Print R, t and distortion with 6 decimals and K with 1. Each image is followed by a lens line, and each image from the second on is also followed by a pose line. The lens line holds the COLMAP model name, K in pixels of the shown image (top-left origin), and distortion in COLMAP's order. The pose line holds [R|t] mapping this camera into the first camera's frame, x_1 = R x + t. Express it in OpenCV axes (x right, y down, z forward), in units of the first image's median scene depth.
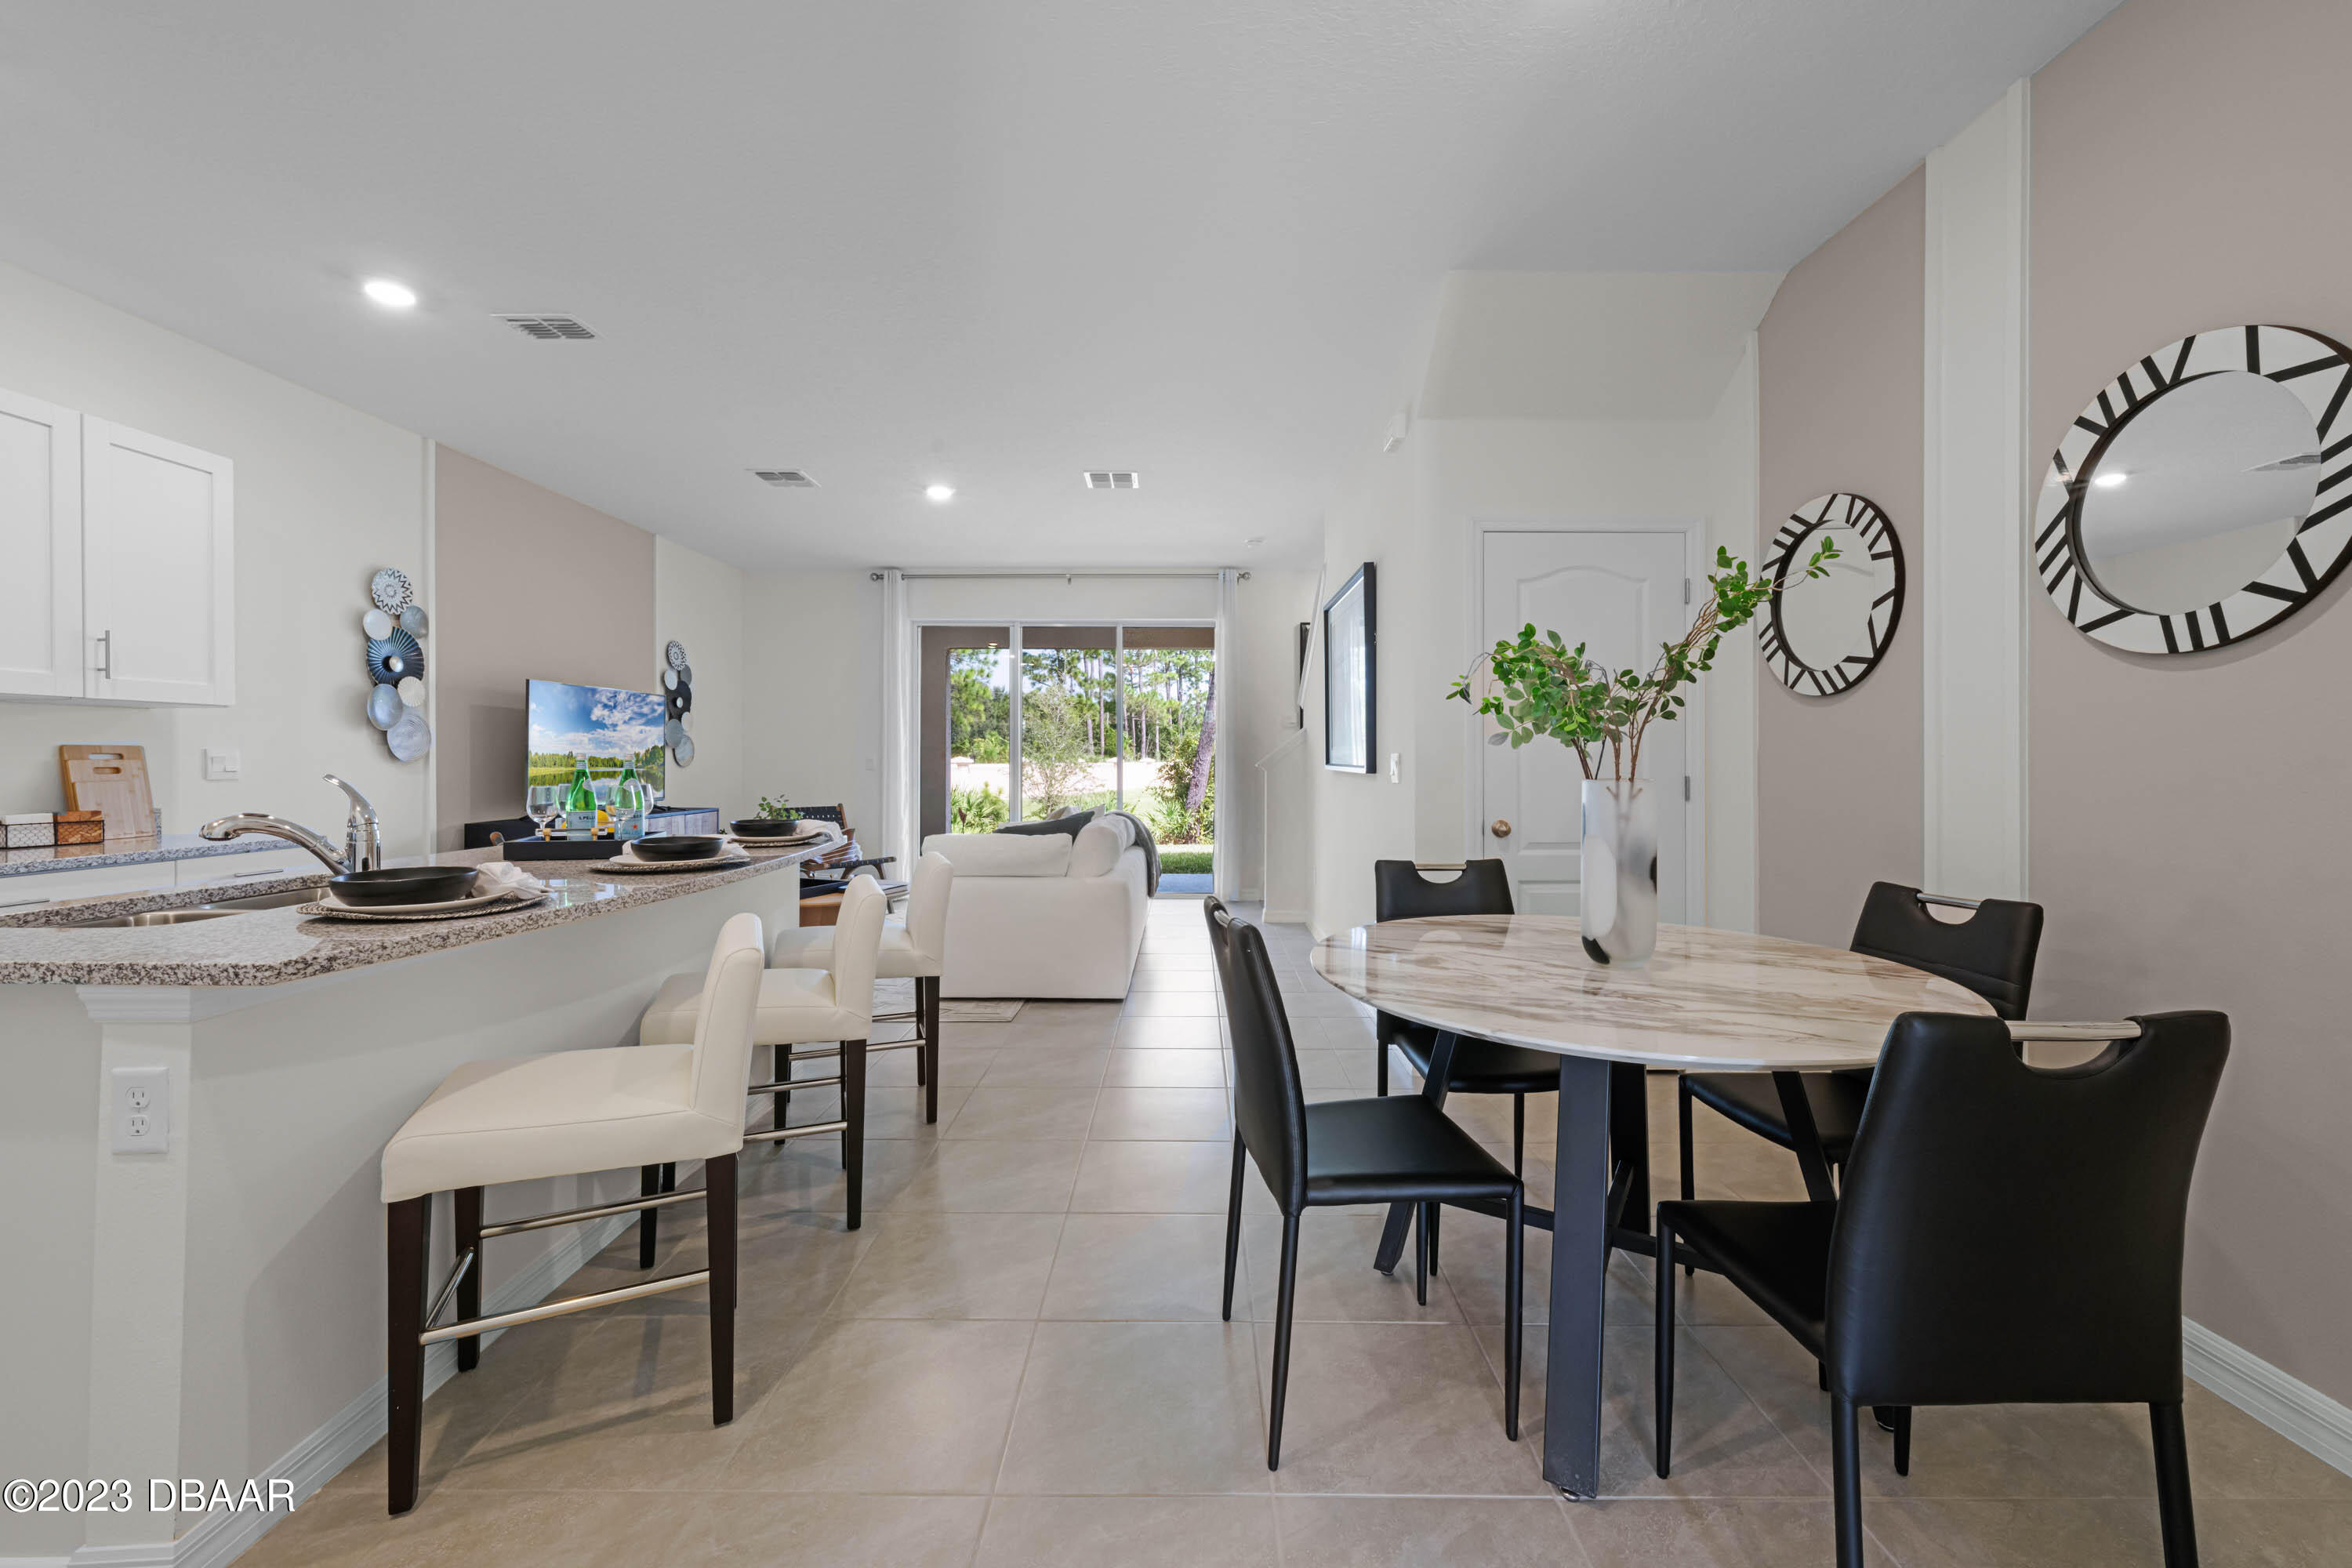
lens RADIAL K [[903.9, 0, 1180.3], [0, 903.9, 758.3], [0, 0, 1]] dist [-0.001350, -0.000003]
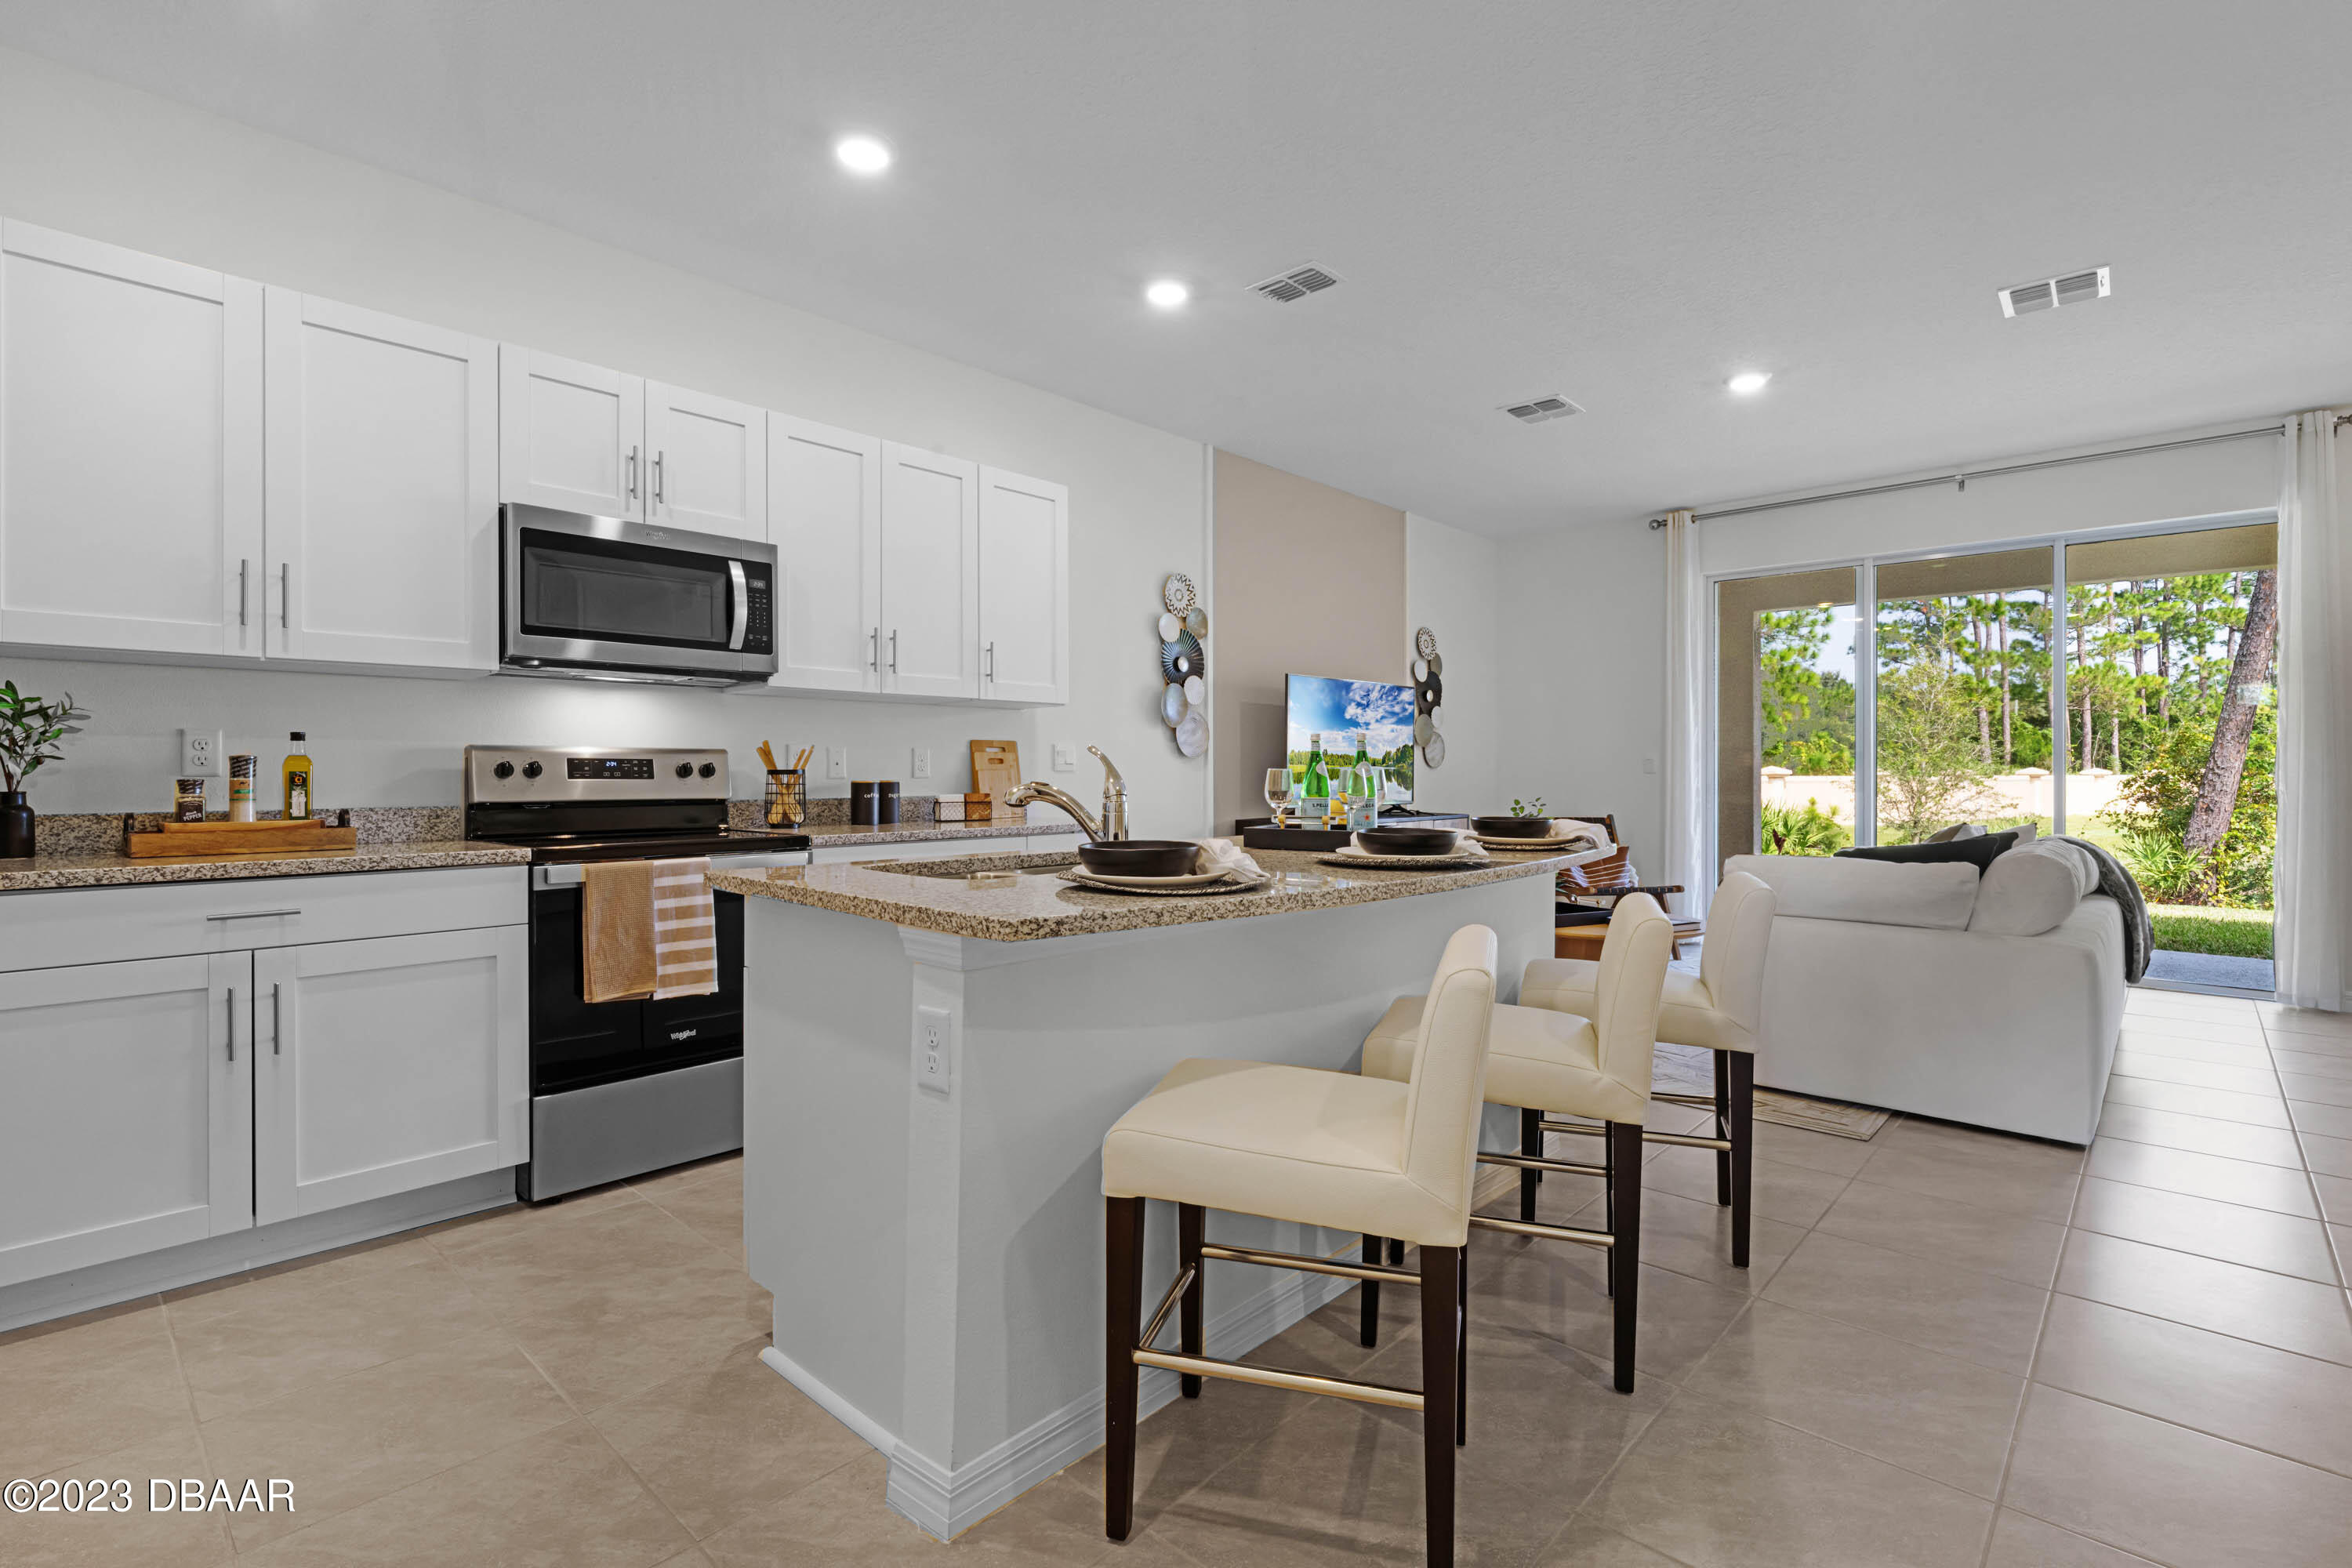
lens RADIAL K [[1080.0, 0, 1187.4], [0, 1080.0, 771.1], [0, 0, 1]] dist [-0.002905, -0.000133]
pose [[0.741803, 0.000639, -0.670618, -0.038388], [-0.000289, 1.000000, 0.000633, 0.028201], [0.670618, -0.000276, 0.741803, 0.113487]]
